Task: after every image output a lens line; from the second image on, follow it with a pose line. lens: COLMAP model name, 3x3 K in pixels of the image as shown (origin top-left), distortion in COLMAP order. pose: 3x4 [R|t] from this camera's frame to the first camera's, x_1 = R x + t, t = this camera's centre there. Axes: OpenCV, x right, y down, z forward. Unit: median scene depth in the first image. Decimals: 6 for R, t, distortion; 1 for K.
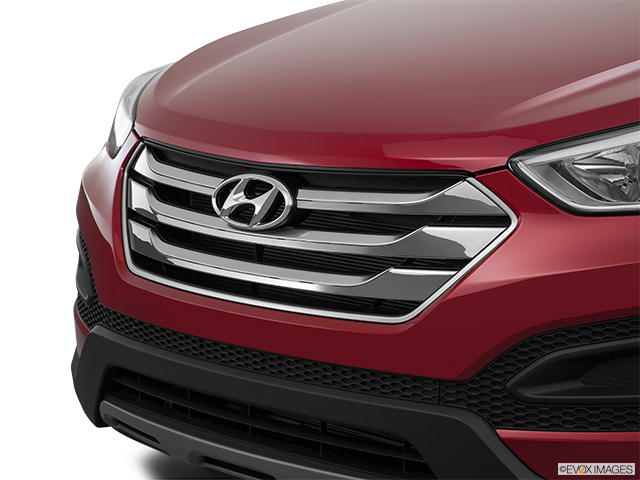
lens RADIAL K [[1725.2, 0, 320.0], [0, 1725.2, 240.0], [0, 0, 1]] dist [0.178853, 0.640835]
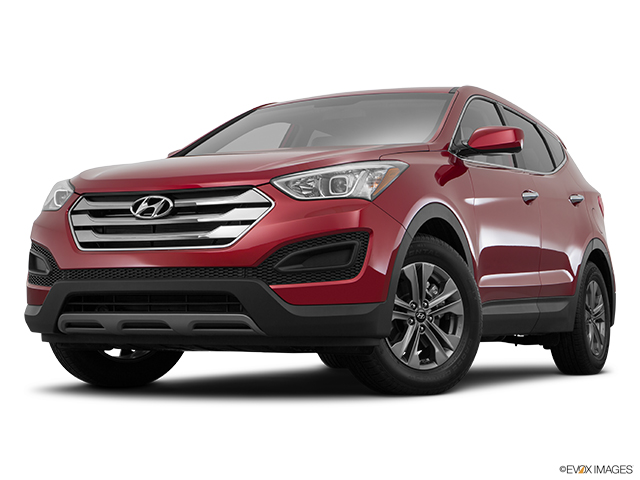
lens RADIAL K [[1234.4, 0, 306.8], [0, 1234.4, 240.3], [0, 0, 1]] dist [0.012673, -0.082619]
pose [[0.946353, 0.030228, 0.321718, -0.402961], [0.038710, 0.977840, -0.205745, 0.399065], [-0.320808, 0.207162, 0.924211, -0.630892]]
